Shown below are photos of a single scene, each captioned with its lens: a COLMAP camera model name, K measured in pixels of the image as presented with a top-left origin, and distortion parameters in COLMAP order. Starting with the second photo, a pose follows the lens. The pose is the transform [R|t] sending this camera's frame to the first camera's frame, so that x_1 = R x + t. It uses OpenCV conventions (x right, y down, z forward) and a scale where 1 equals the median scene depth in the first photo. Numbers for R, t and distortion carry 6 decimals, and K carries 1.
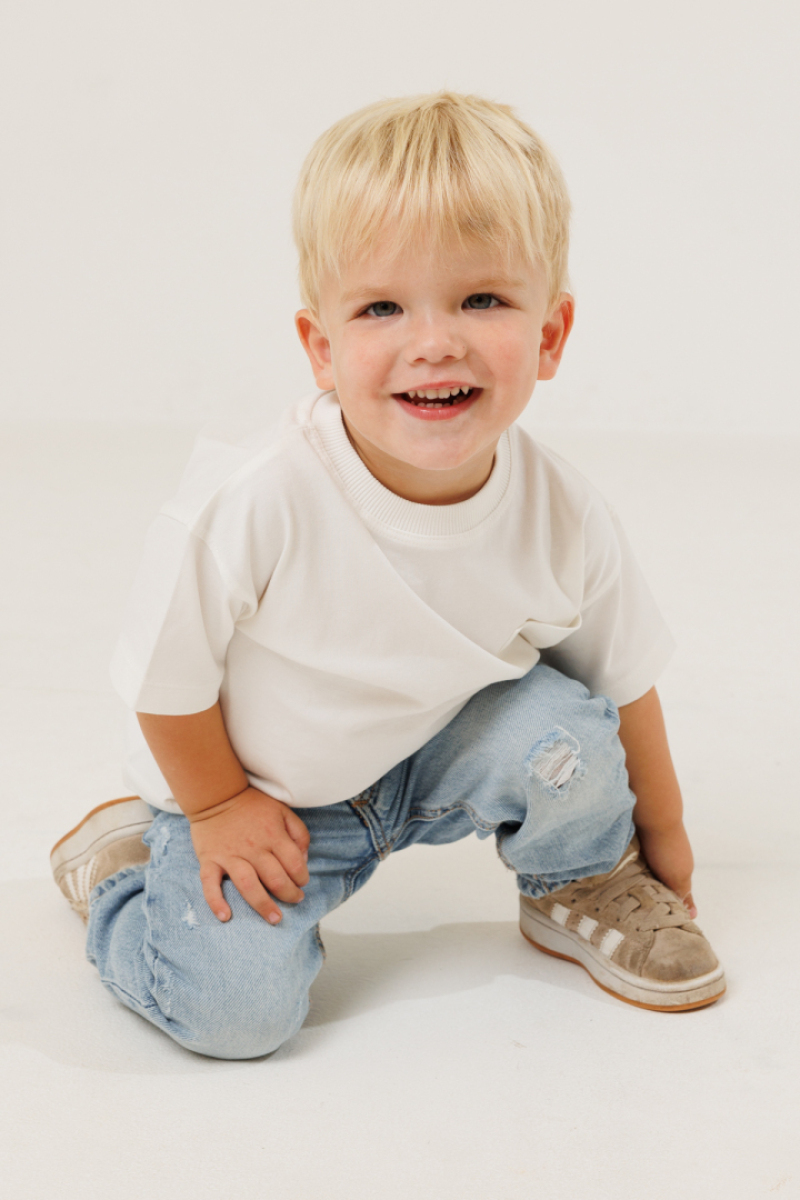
lens RADIAL K [[2359.0, 0, 400.0], [0, 2359.0, 600.0], [0, 0, 1]] dist [0.010234, -0.018965]
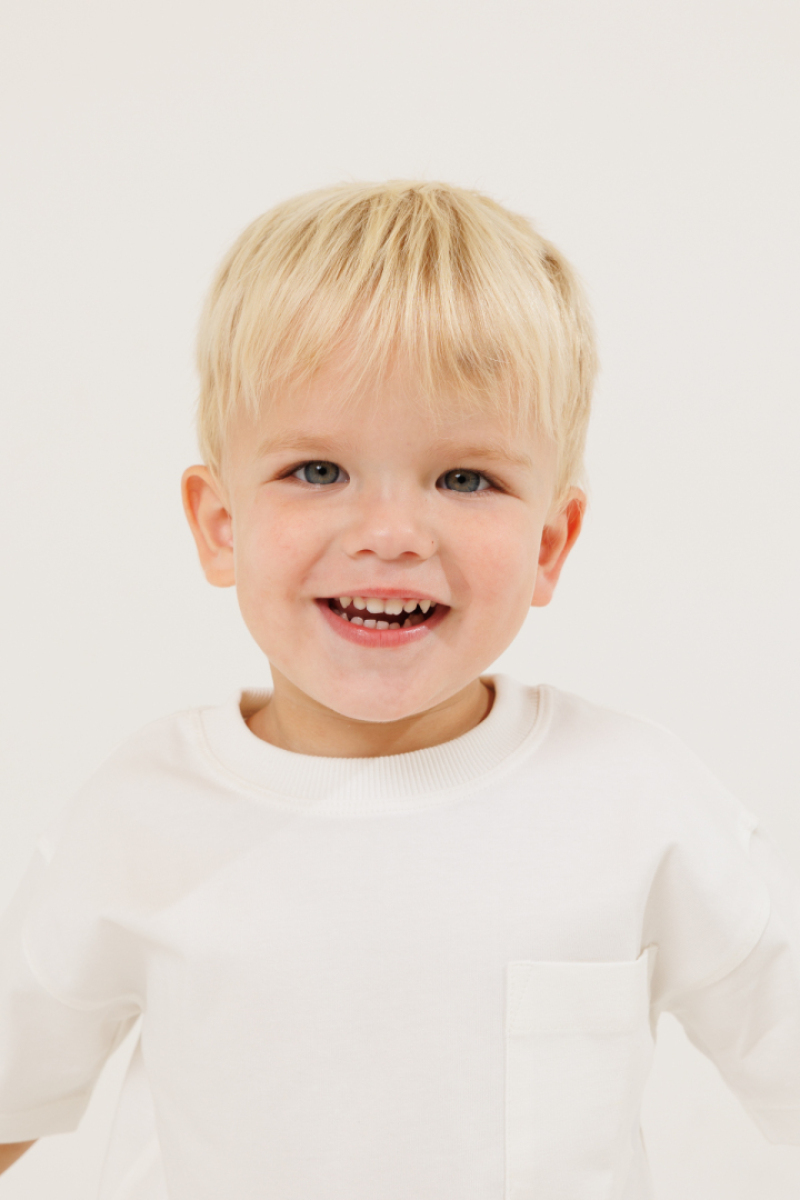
lens RADIAL K [[2398.8, 0, 400.0], [0, 2398.8, 600.0], [0, 0, 1]] dist [0.422635, 0.020833]
pose [[0.989925, 0.128629, 0.059184, -0.020096], [-0.122576, 0.987754, -0.096527, -0.023650], [-0.070875, 0.088300, 0.993569, 0.317654]]
